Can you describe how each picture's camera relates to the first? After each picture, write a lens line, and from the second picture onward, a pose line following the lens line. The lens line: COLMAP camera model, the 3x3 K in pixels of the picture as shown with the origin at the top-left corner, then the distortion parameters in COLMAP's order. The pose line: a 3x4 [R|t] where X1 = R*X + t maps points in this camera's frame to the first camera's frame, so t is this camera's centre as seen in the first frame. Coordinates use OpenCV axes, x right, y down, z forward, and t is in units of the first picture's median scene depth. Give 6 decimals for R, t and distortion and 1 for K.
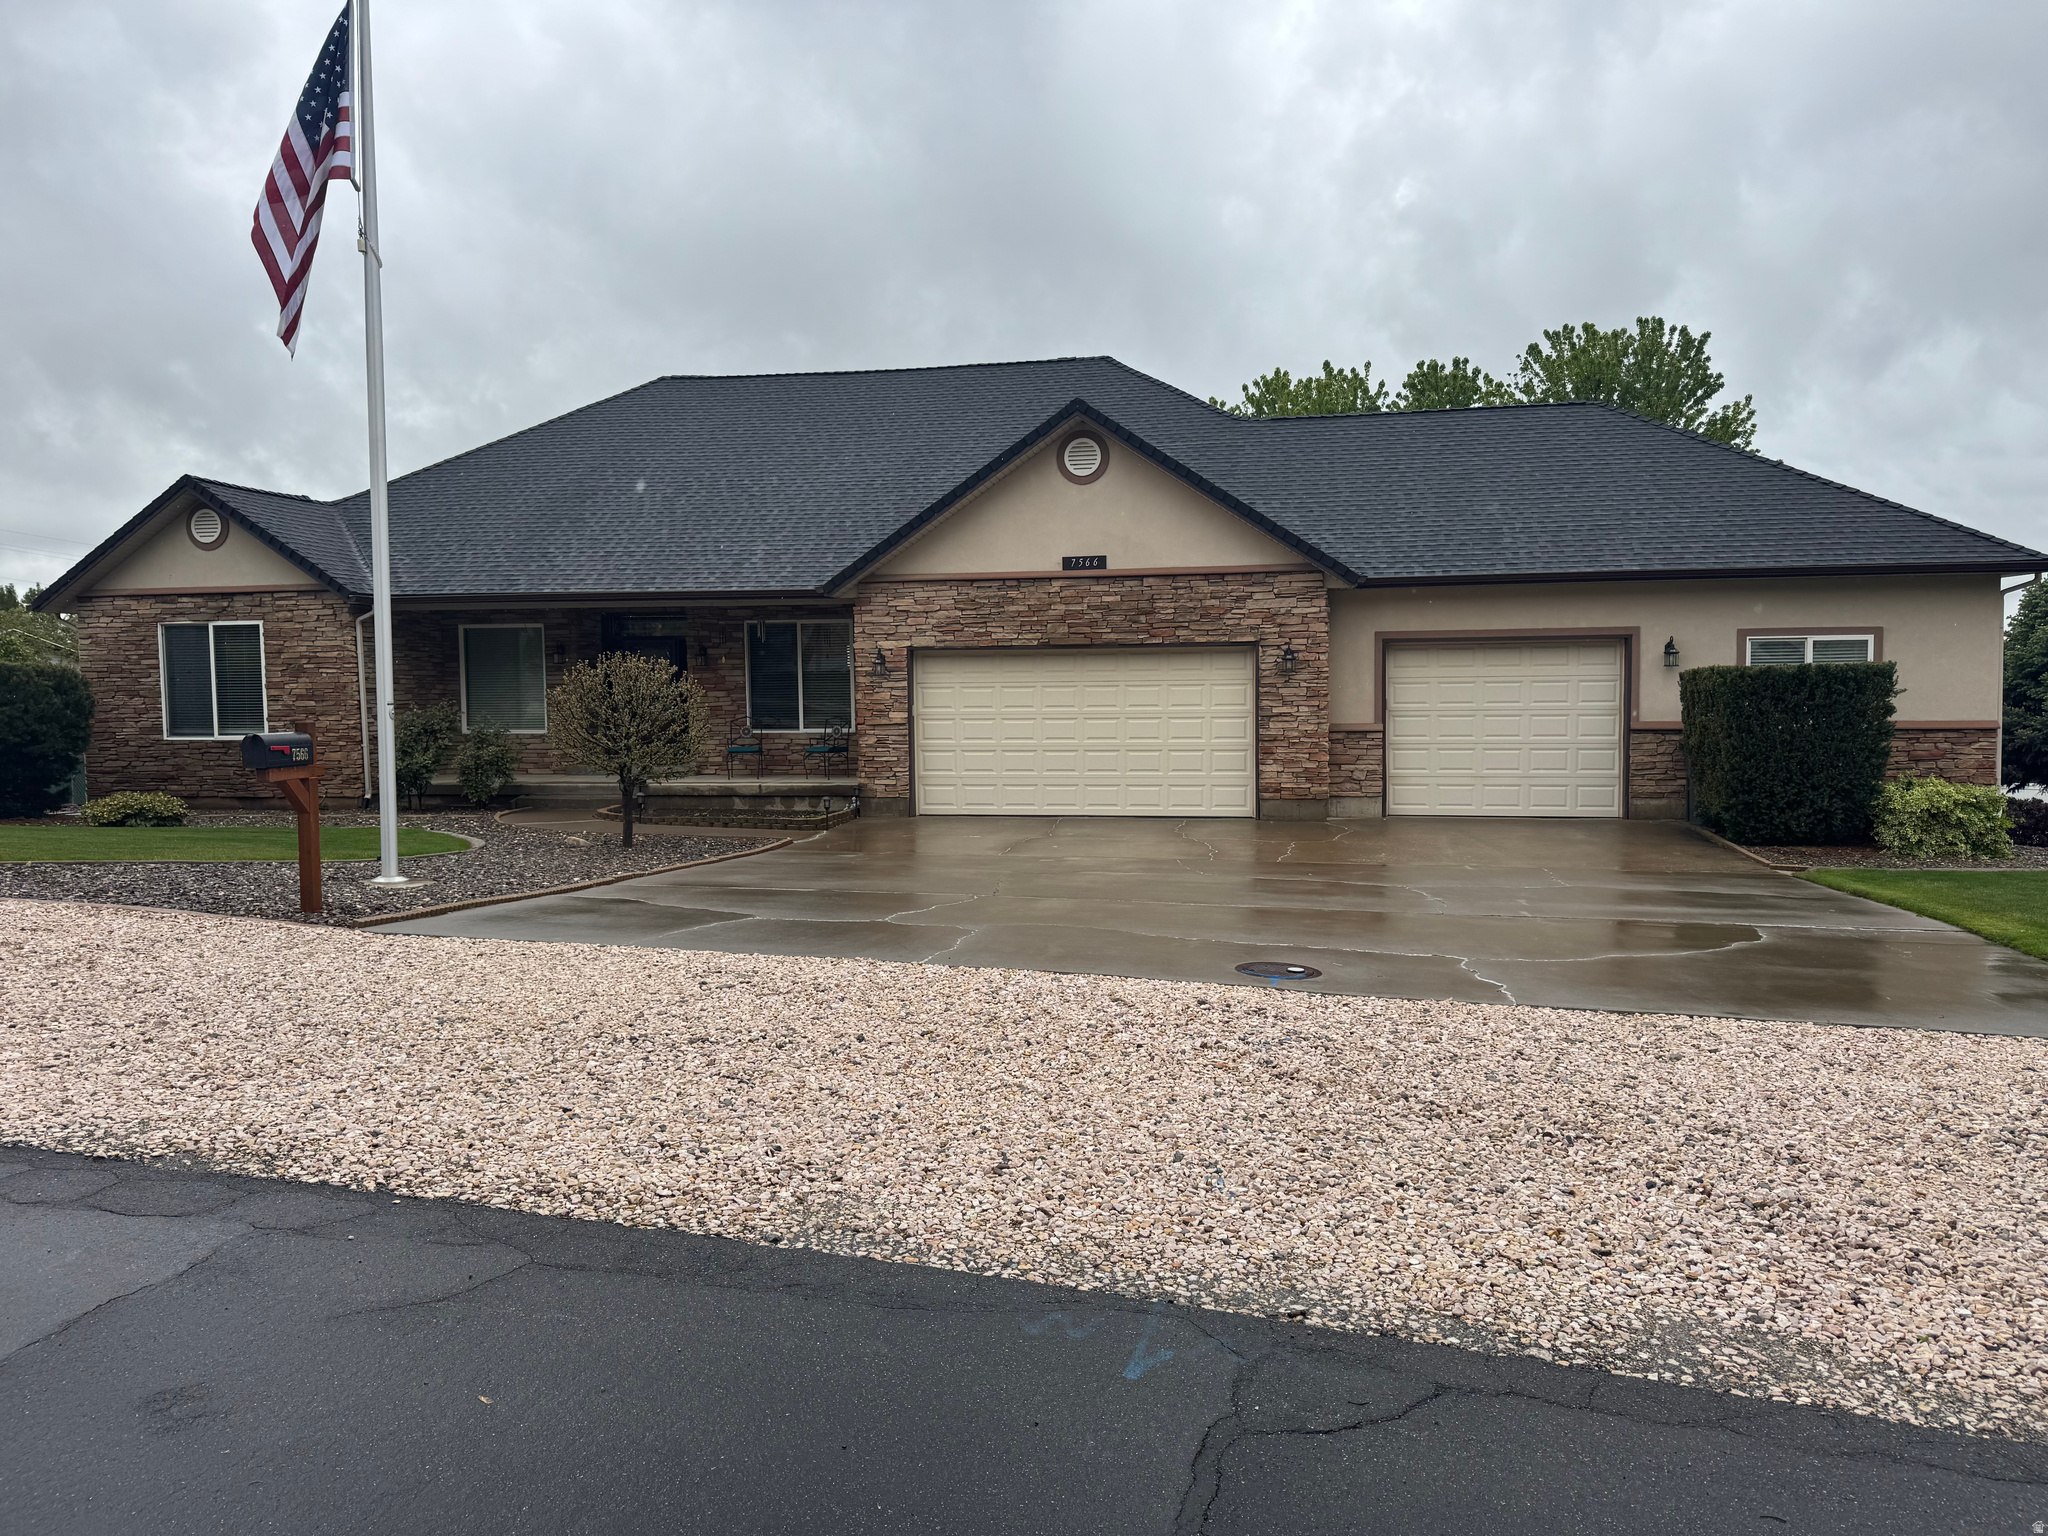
lens RADIAL K [[1454.3, 0, 1026.6], [0, 1454.3, 773.6], [0, 0, 1]] dist [0.003725, -0.000910]
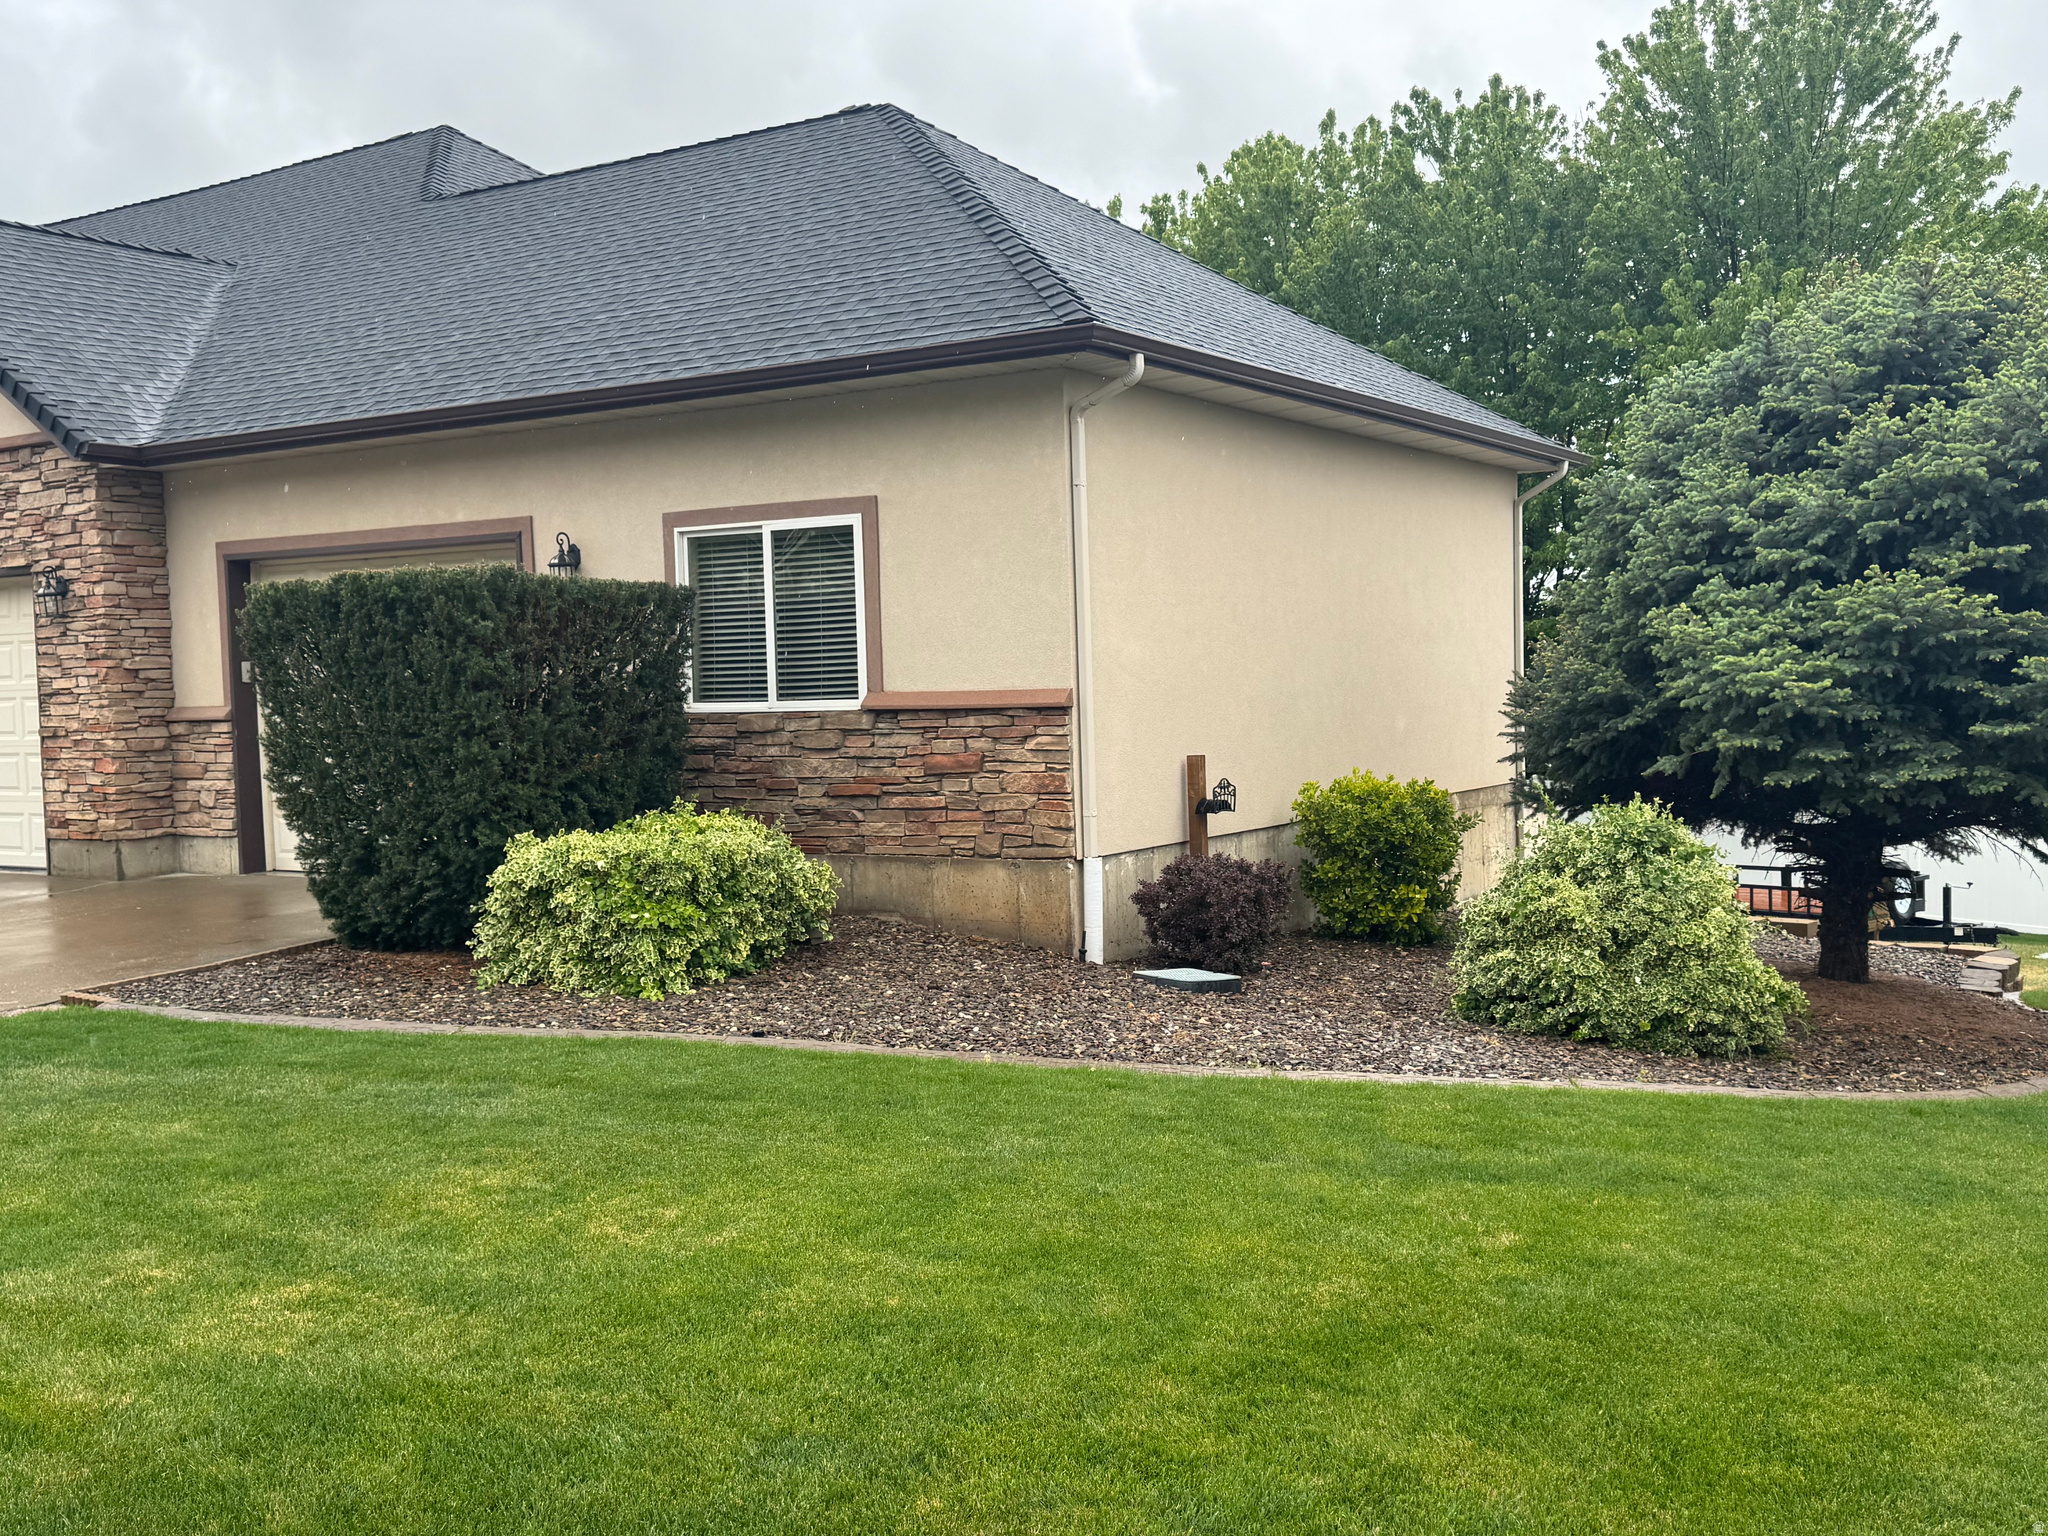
lens RADIAL K [[1986.0, 0, 1024.0], [0, 1986.0, 763.9], [0, 0, 1]] dist [-0.004918, 0.000000]
pose [[0.955977, 0.001299, -0.293440, 0.770380], [-0.004849, 0.999924, -0.011373, -0.005245], [0.293403, 0.012296, 0.955910, 0.364677]]
